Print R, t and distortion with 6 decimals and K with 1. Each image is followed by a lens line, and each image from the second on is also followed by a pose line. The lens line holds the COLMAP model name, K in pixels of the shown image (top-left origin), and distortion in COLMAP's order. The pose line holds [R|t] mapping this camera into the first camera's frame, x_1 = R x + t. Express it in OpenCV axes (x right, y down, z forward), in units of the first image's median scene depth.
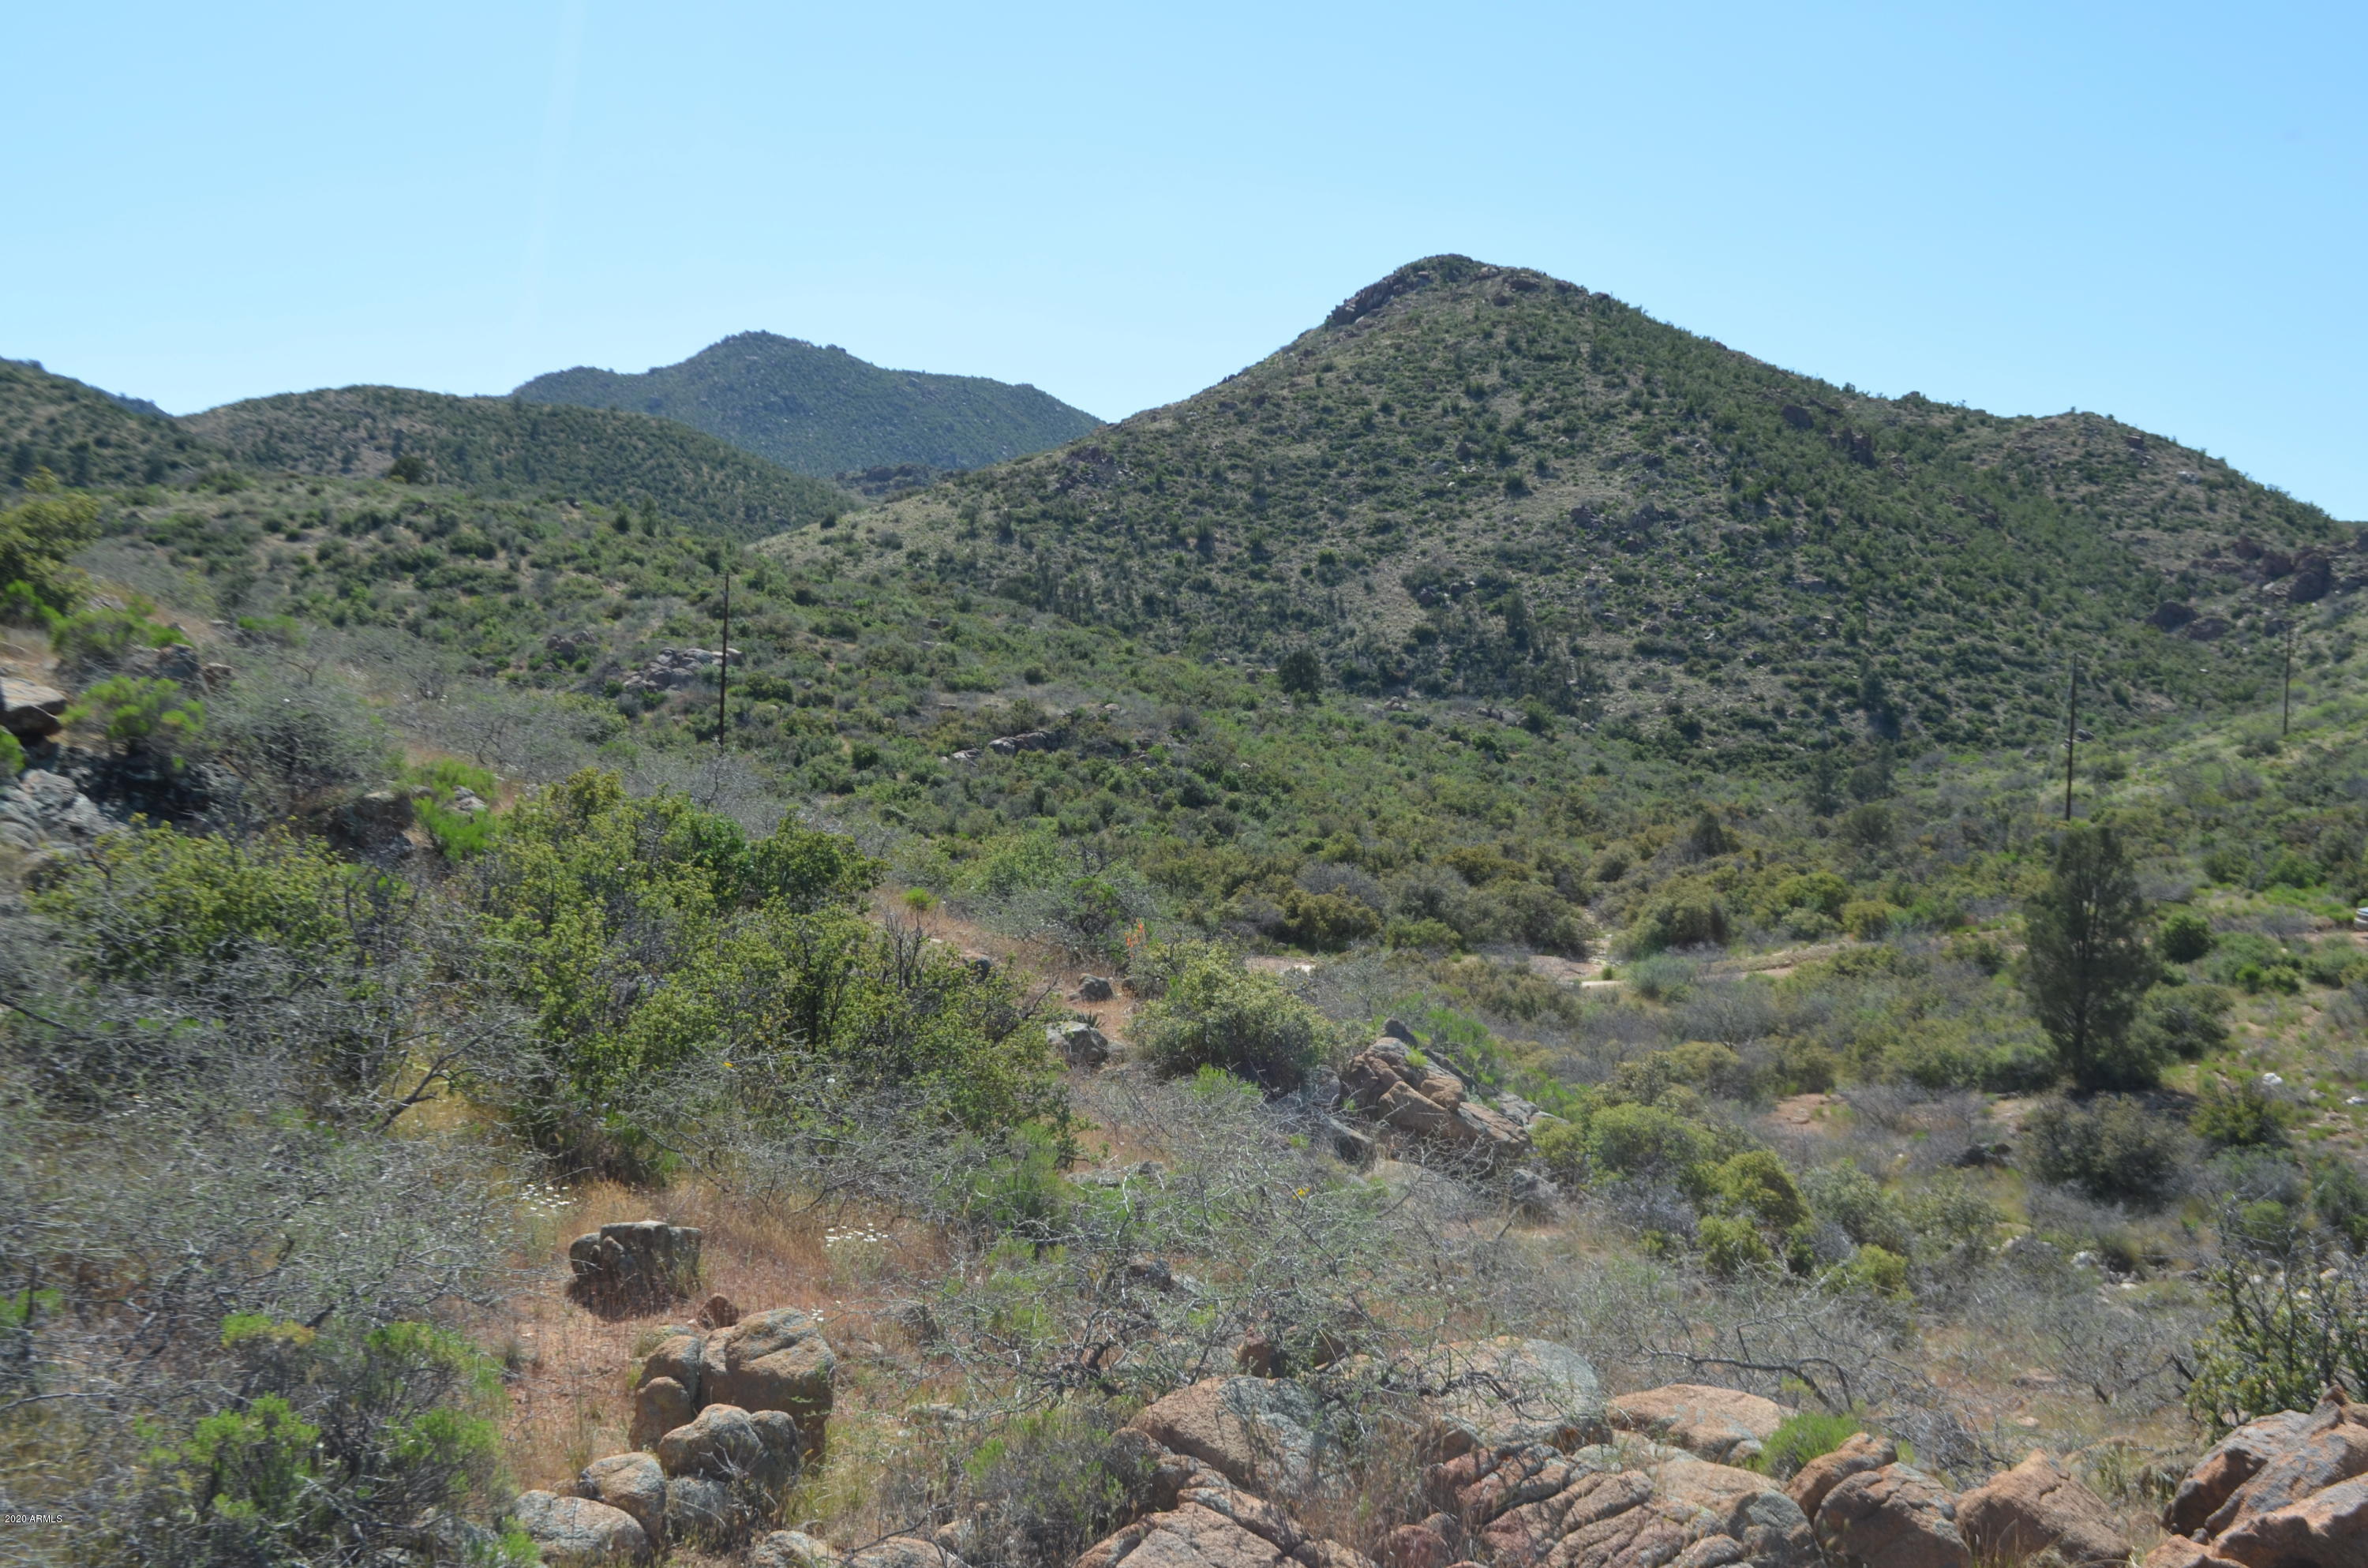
lens RADIAL K [[2832.9, 0, 1185.6], [0, 2832.9, 791.7], [0, 0, 1]] dist [-0.002648, 0.000000]
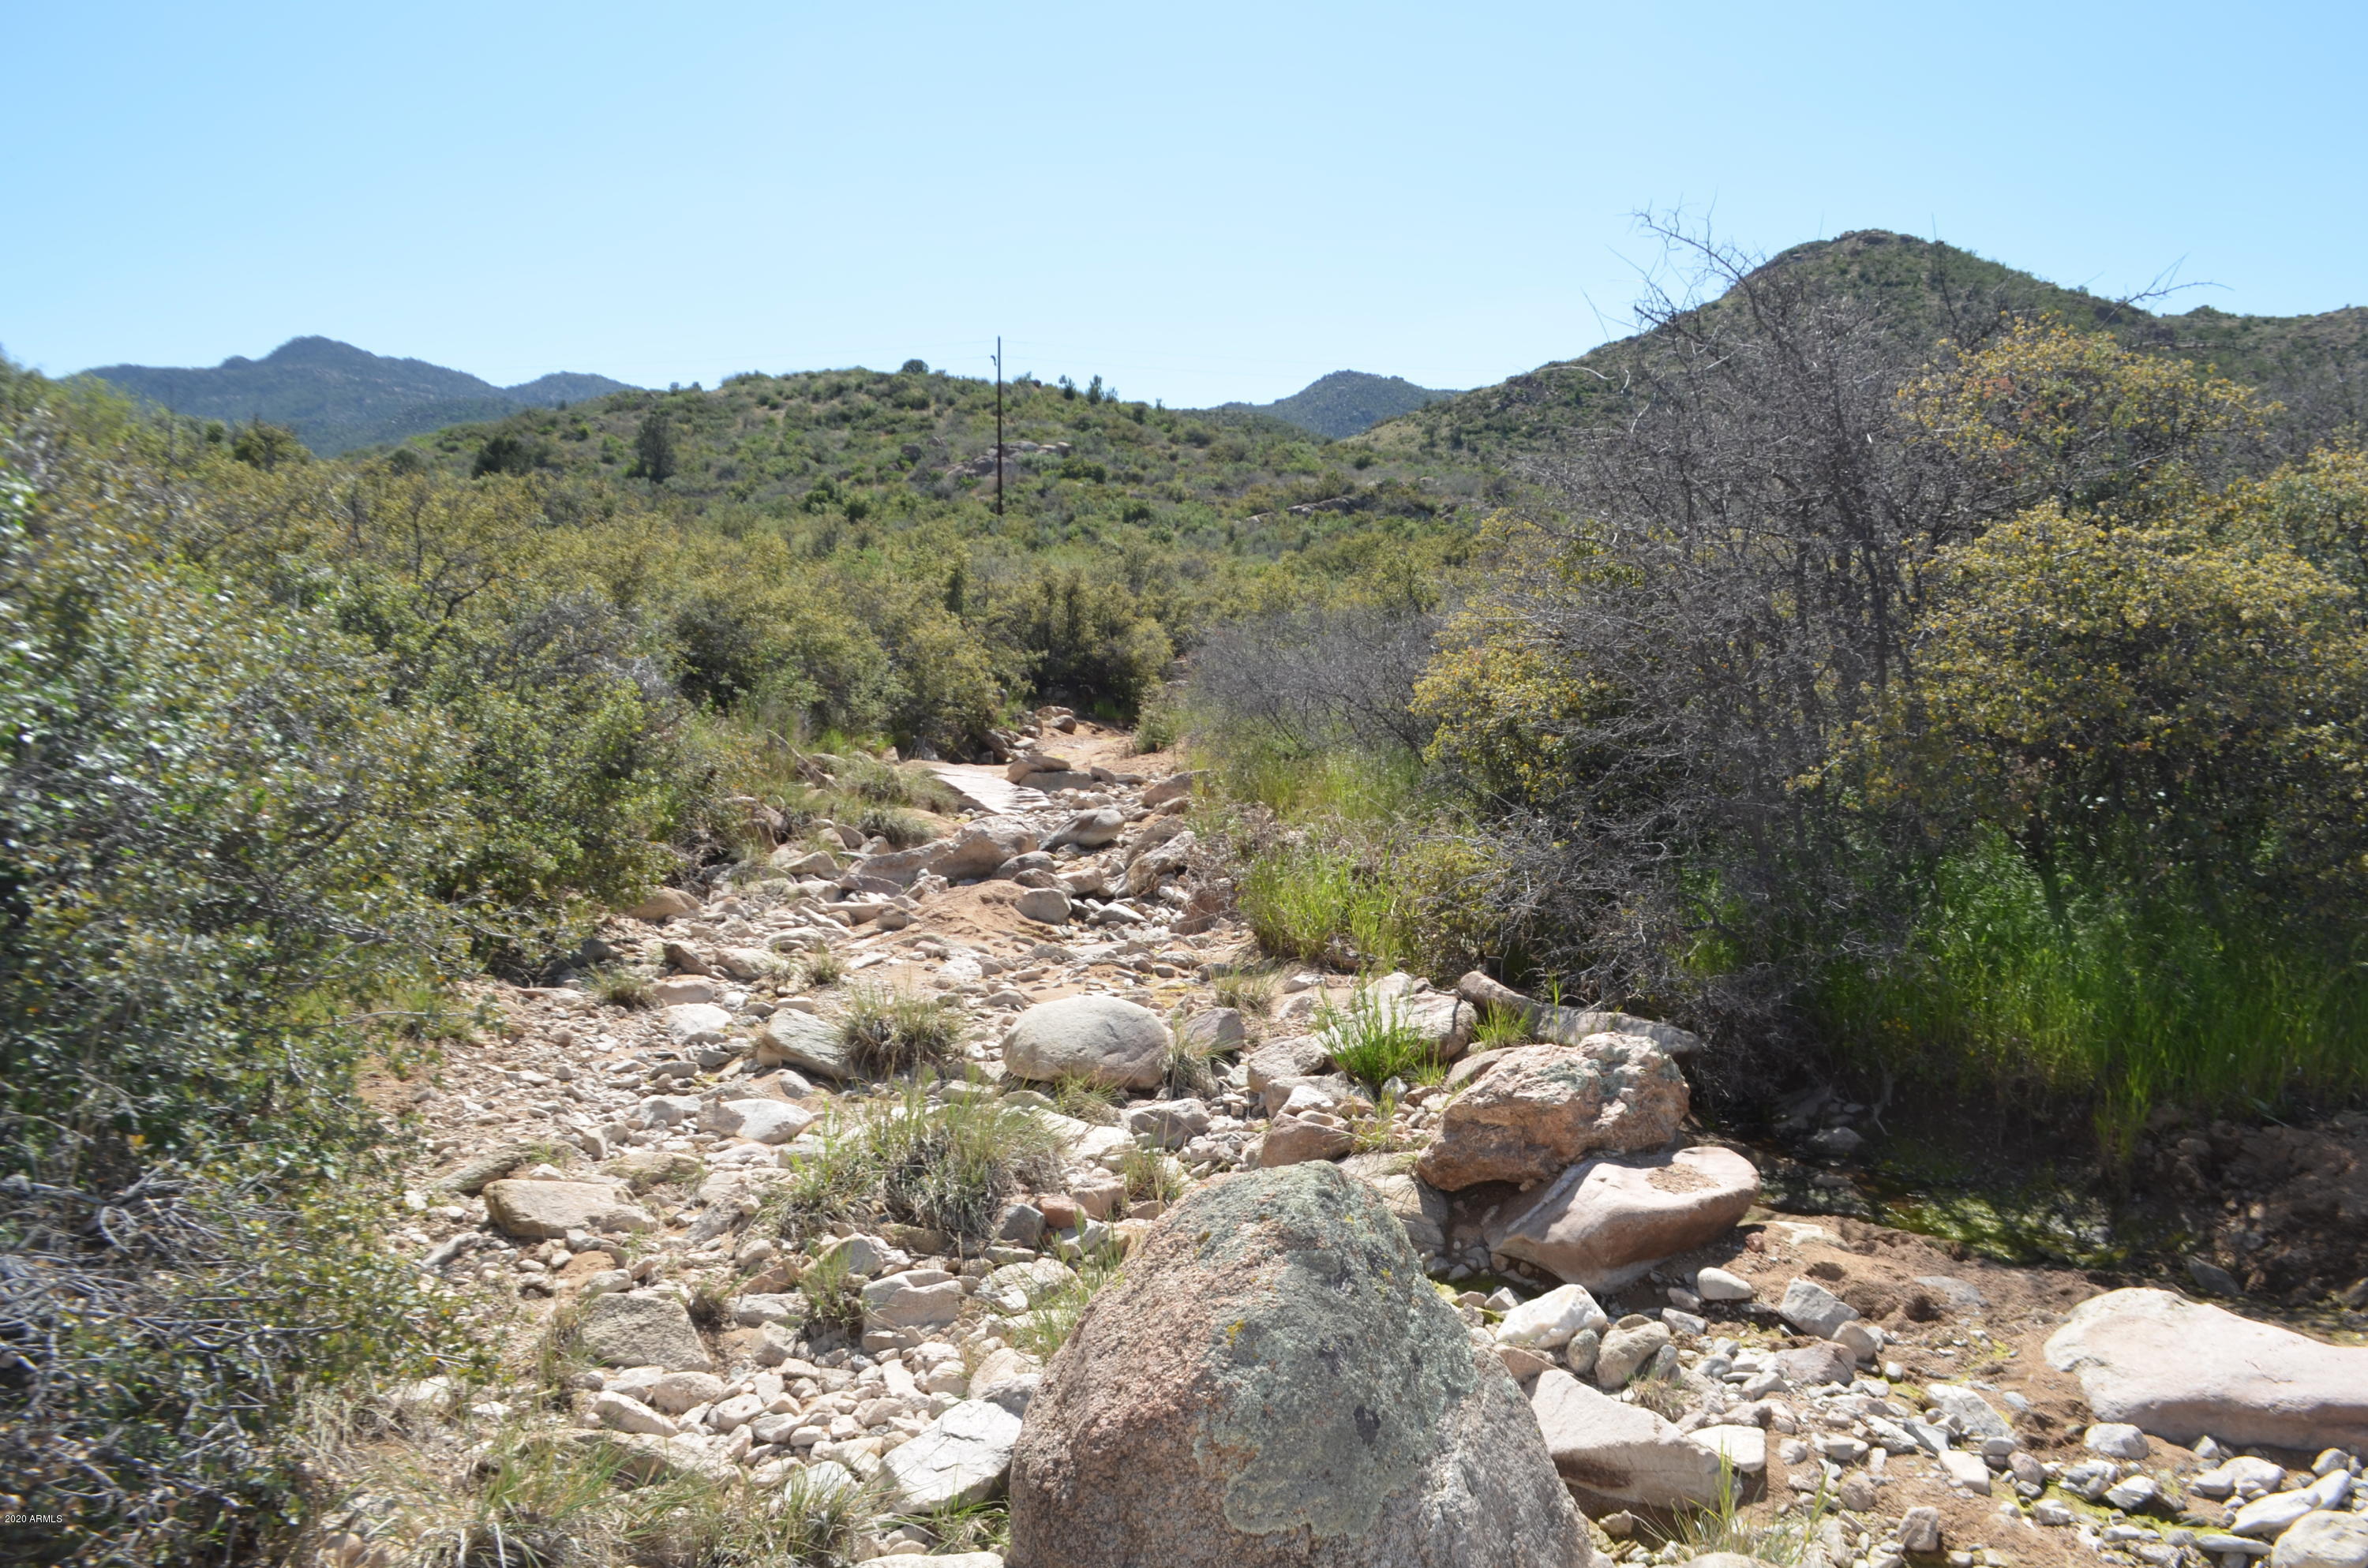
lens RADIAL K [[1844.5, 0, 1190.1], [0, 1844.5, 776.4], [0, 0, 1]] dist [-0.018242, 0.013403]
pose [[0.969702, -0.023466, -0.243163, 0.011203], [0.036461, 0.998129, 0.049078, 0.009224], [0.241556, -0.056457, 0.968743, 0.073230]]
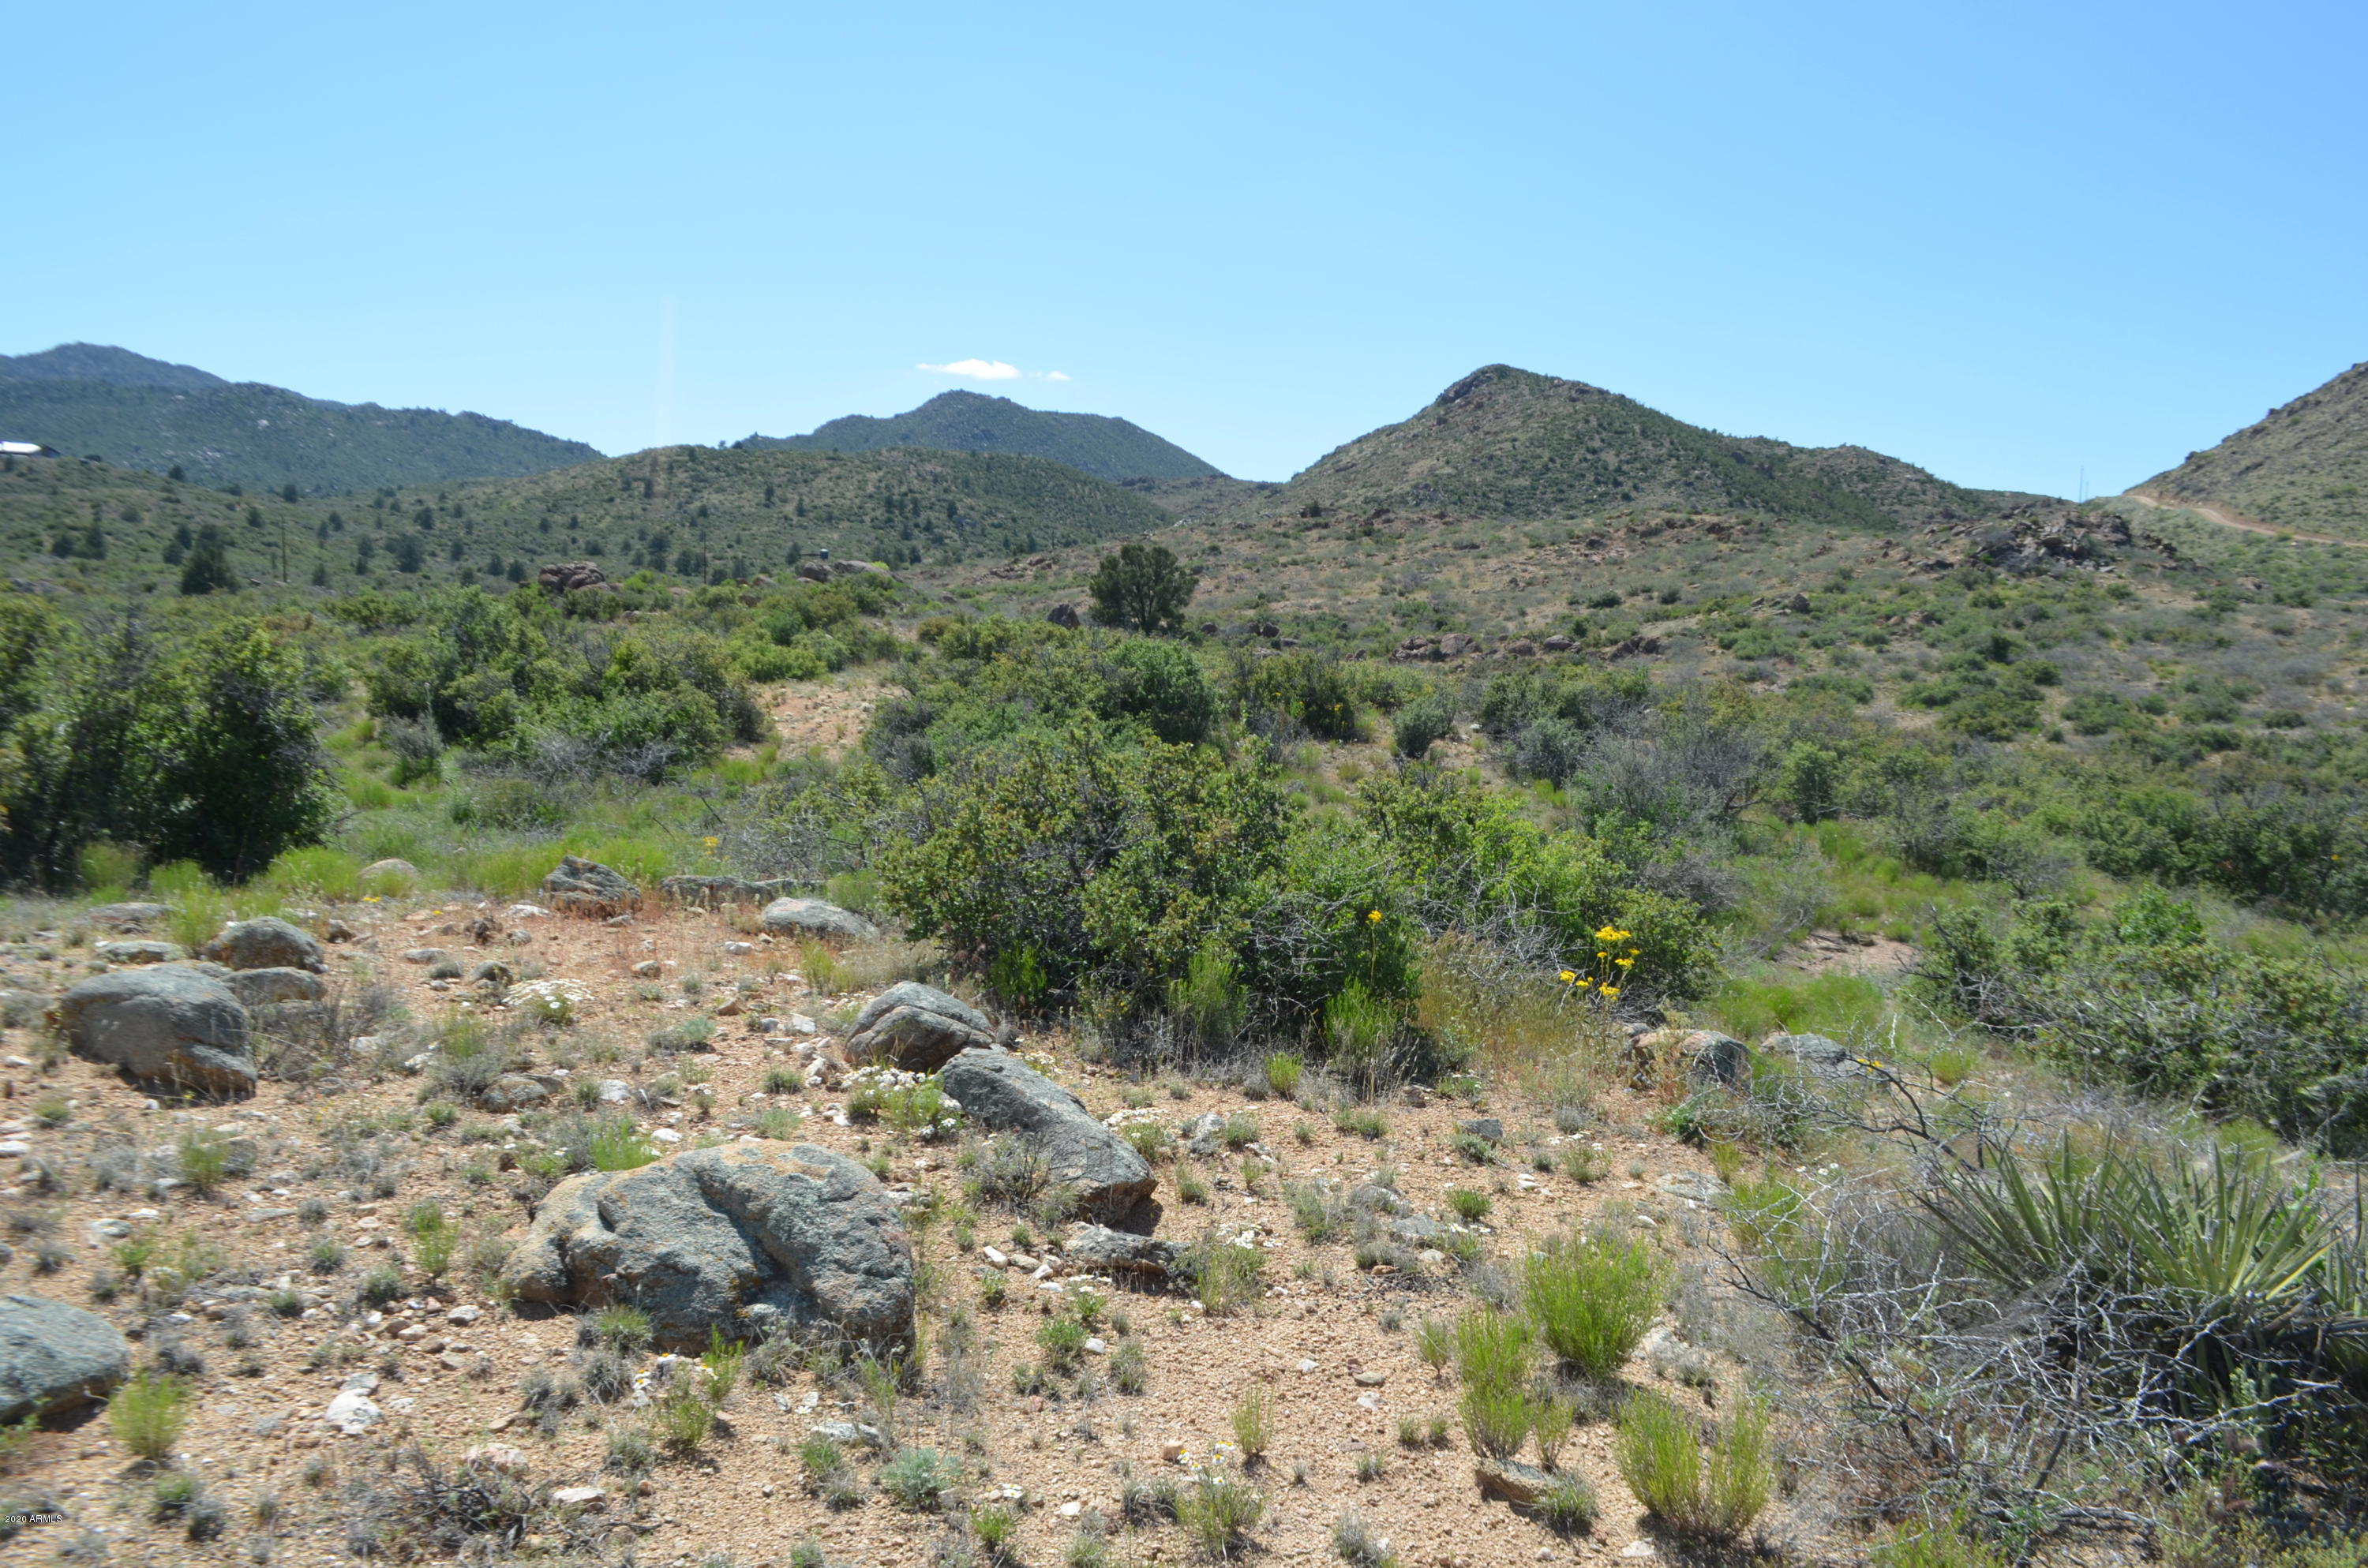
lens RADIAL K [[1844.5, 0, 1191.9], [0, 1844.5, 782.5], [0, 0, 1]] dist [-0.018242, 0.013403]
pose [[0.999255, -0.031409, 0.022417, -0.204871], [0.029997, 0.997701, 0.060769, 0.012053], [-0.024274, -0.060052, 0.997900, -0.332619]]
